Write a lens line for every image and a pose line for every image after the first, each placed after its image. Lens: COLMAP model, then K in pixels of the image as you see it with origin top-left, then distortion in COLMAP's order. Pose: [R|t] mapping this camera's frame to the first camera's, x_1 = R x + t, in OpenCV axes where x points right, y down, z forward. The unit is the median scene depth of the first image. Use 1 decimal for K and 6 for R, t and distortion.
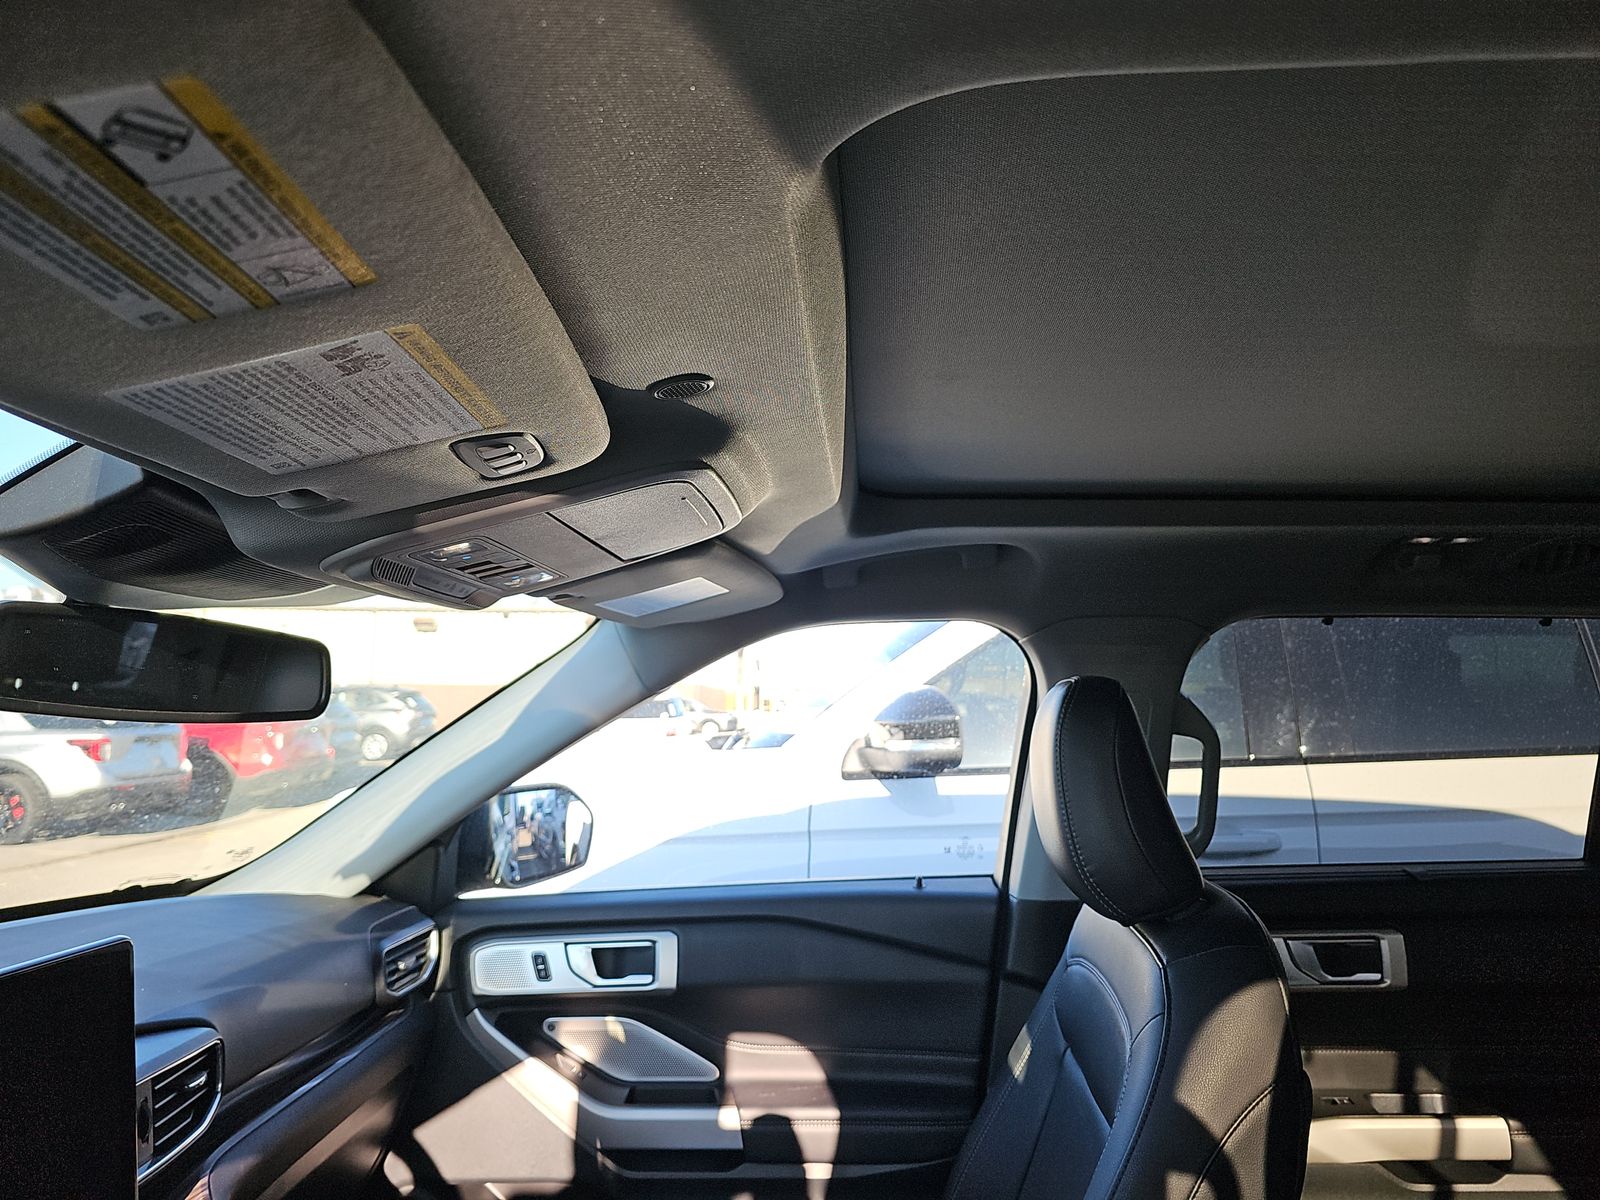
lens RADIAL K [[1084.8, 0, 812.2], [0, 1084.8, 595.8], [0, 0, 1]] dist [0.039054, -0.028564]
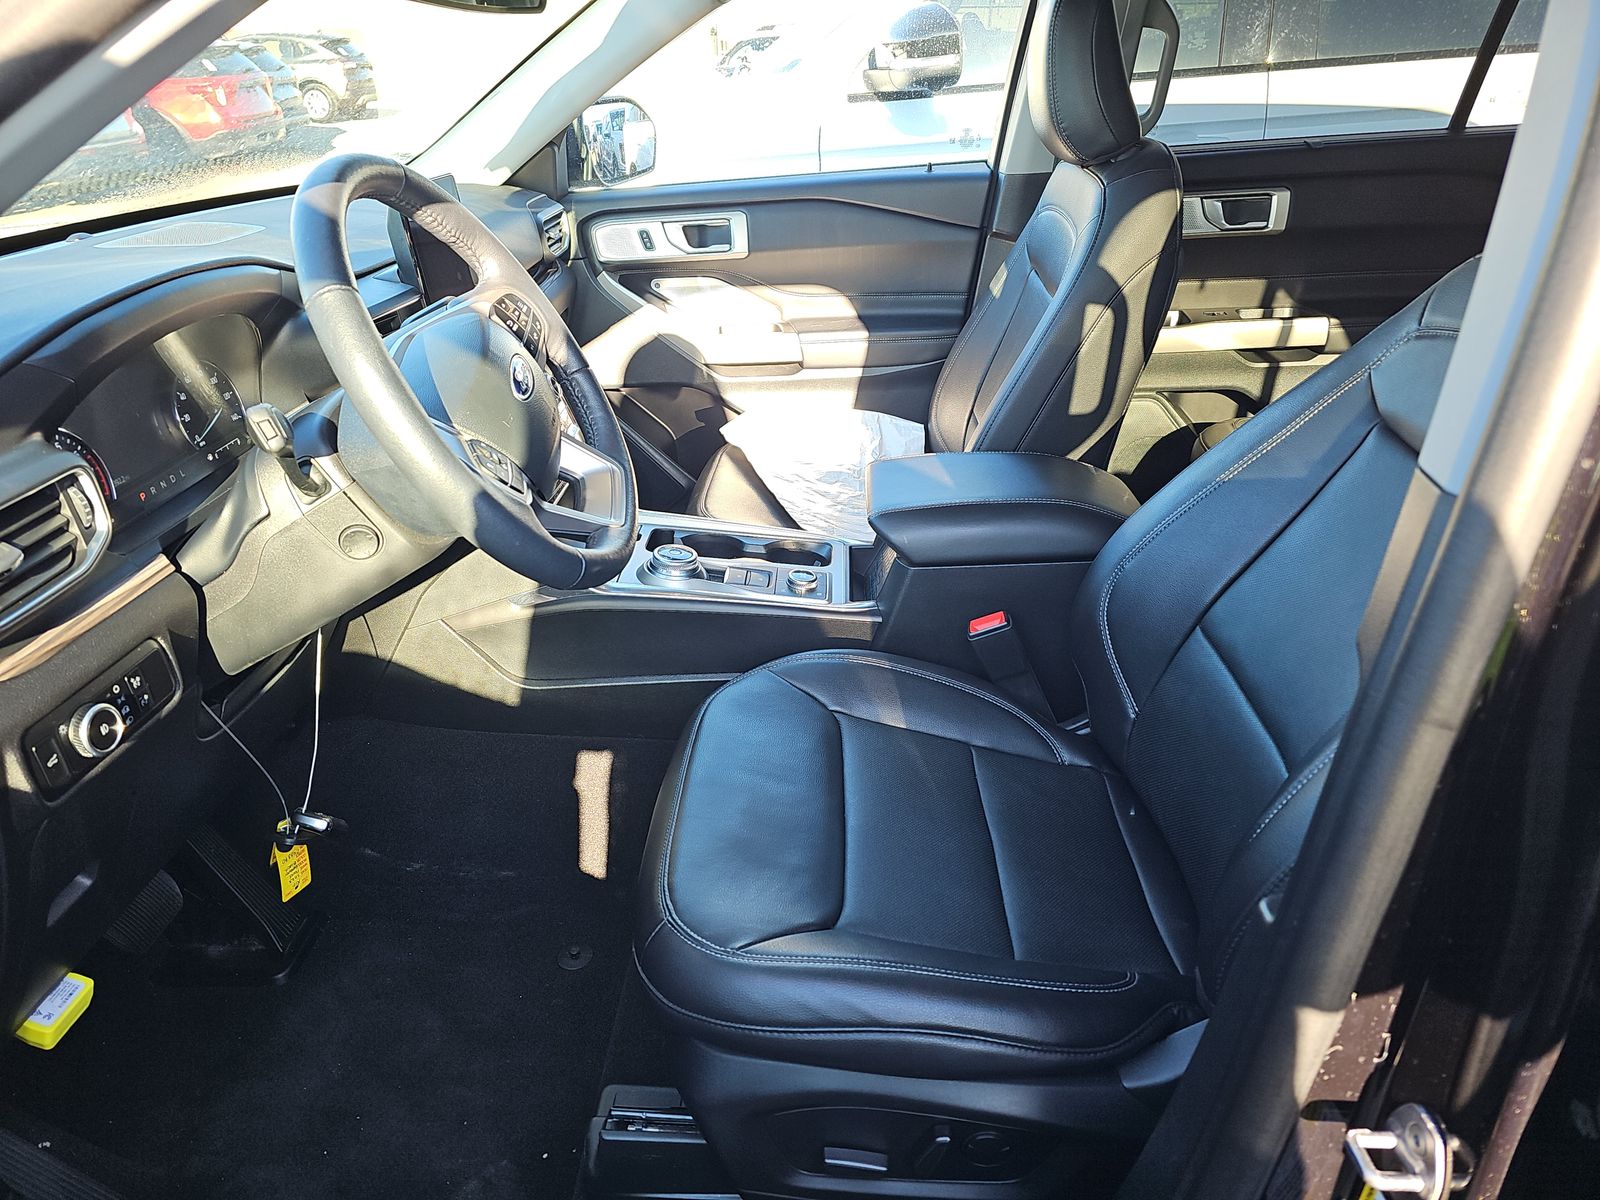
lens RADIAL K [[1084.8, 0, 791.4], [0, 1084.8, 596.4], [0, 0, 1]] dist [0.039054, -0.028564]
pose [[0.999604, -0.027890, 0.003705, -0.087785], [0.021585, 0.844675, 0.534843, -0.003098], [-0.018046, -0.534552, 0.844943, -0.376882]]
